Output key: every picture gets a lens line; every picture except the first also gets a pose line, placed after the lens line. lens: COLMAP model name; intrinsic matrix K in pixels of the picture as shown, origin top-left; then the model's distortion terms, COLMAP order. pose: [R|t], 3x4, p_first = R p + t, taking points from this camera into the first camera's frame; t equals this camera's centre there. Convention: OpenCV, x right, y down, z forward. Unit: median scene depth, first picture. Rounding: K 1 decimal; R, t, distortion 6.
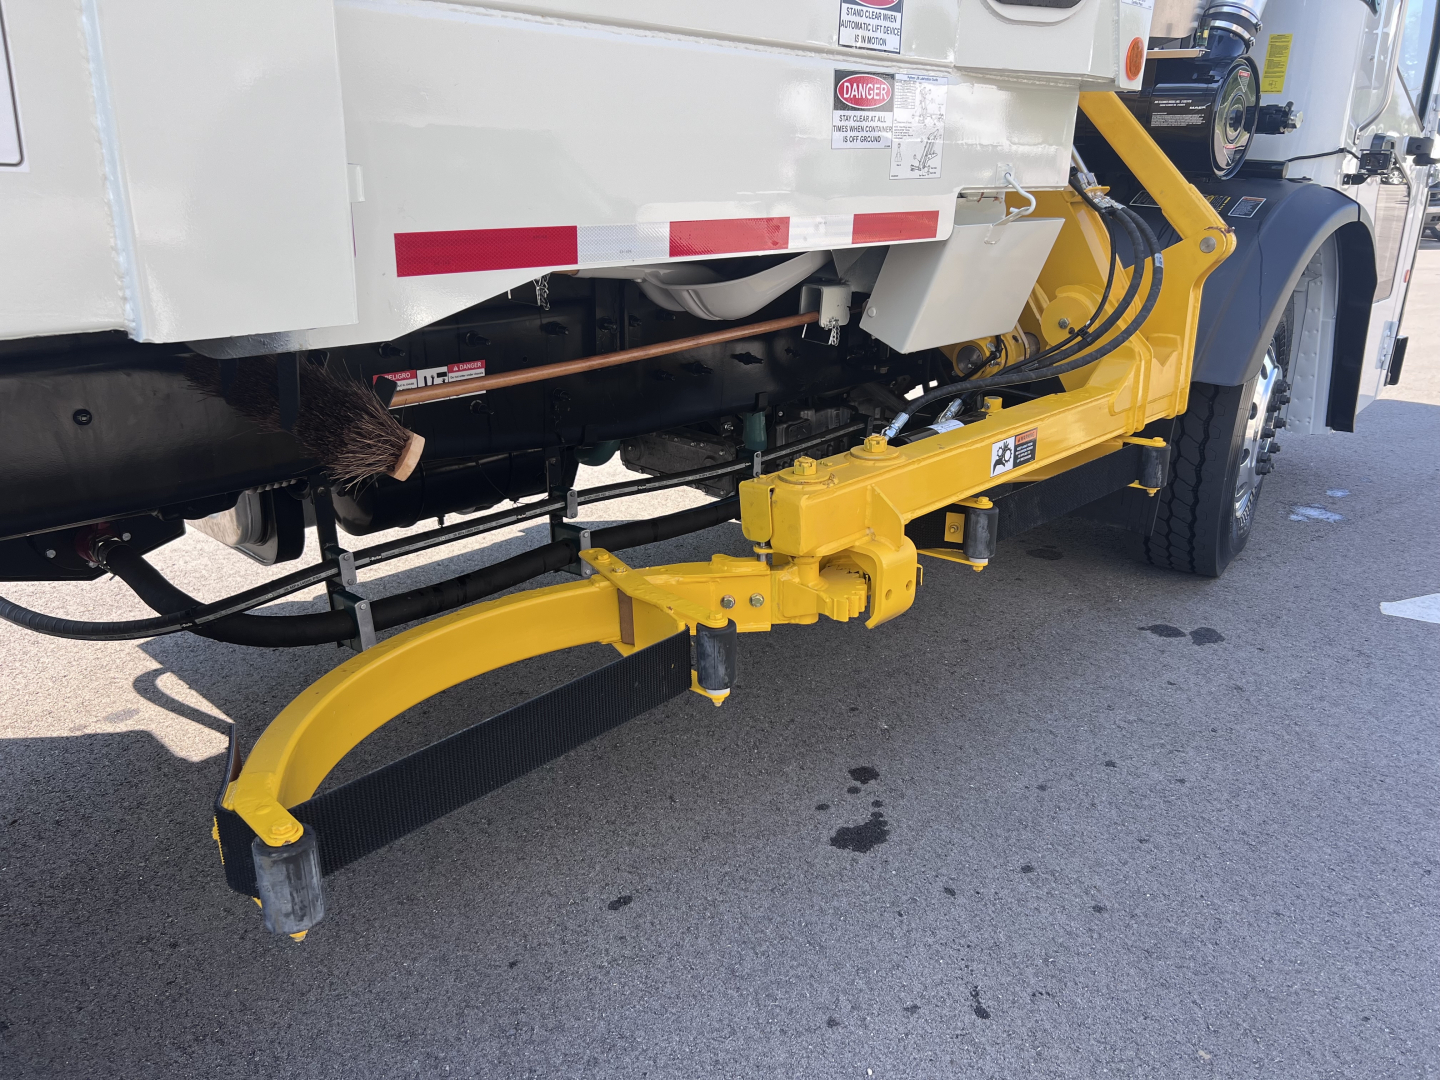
lens RADIAL K [[1089.1, 0, 720.0], [0, 1089.1, 540.0], [0, 0, 1]] dist [0.027319, -0.008129]
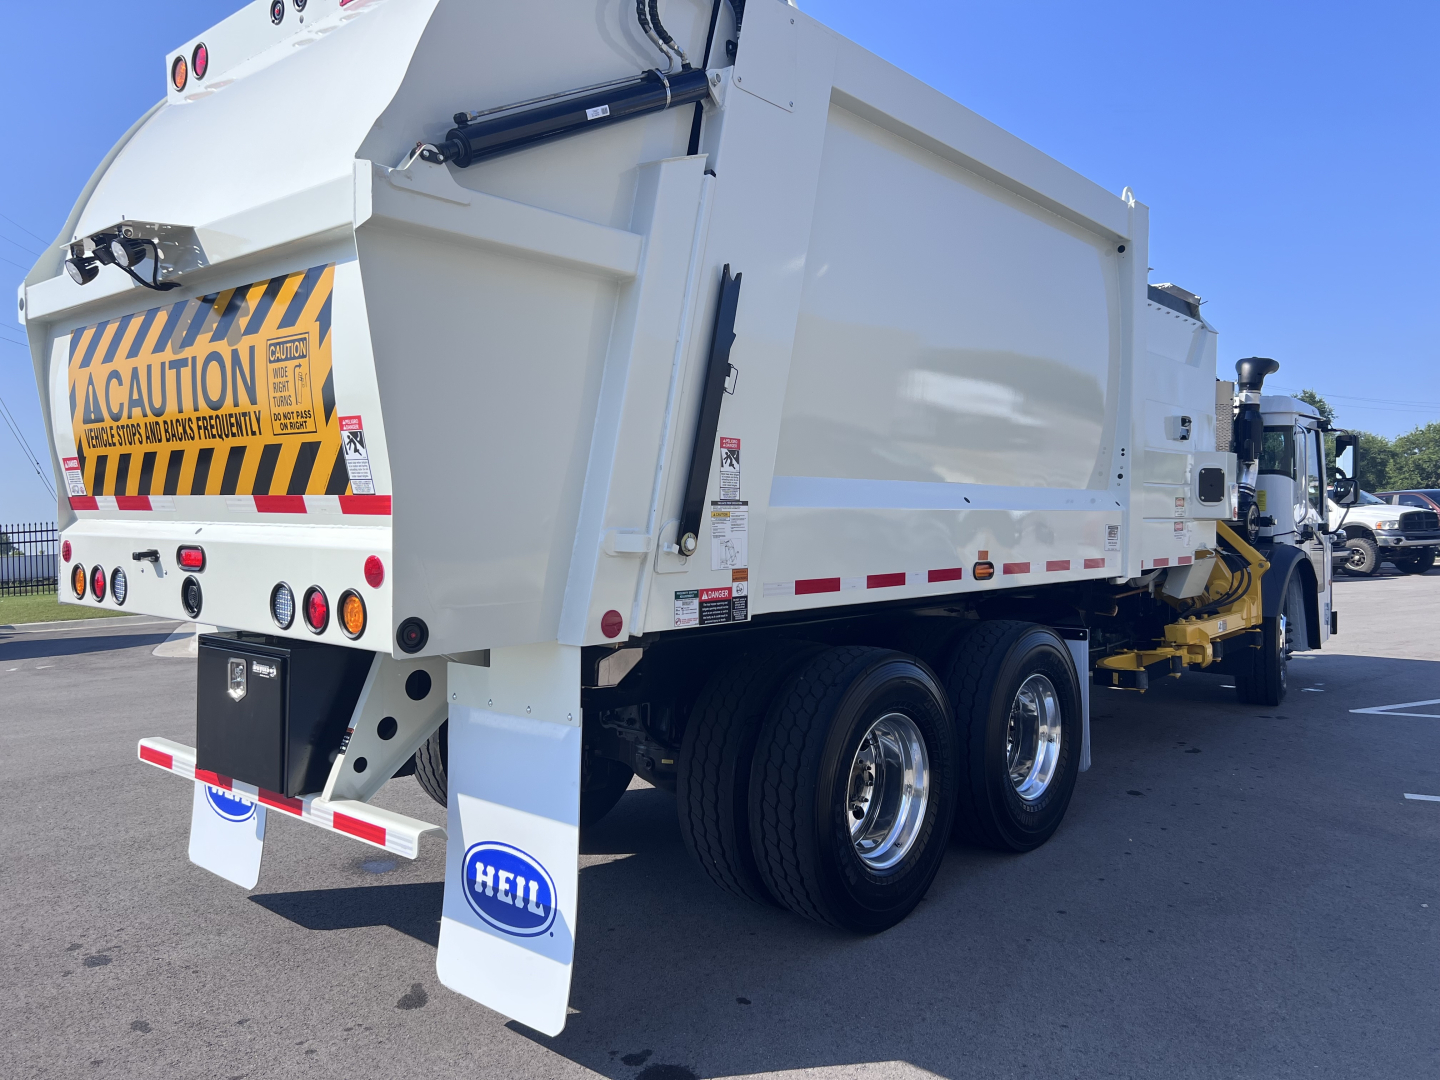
lens RADIAL K [[1089.1, 0, 720.0], [0, 1089.1, 540.0], [0, 0, 1]] dist [0.027319, -0.008129]
pose [[0.998950, -0.022992, 0.039621, -1.061772], [0.034233, 0.949411, -0.312164, 0.506026], [-0.030440, 0.313193, 0.949202, -1.676994]]
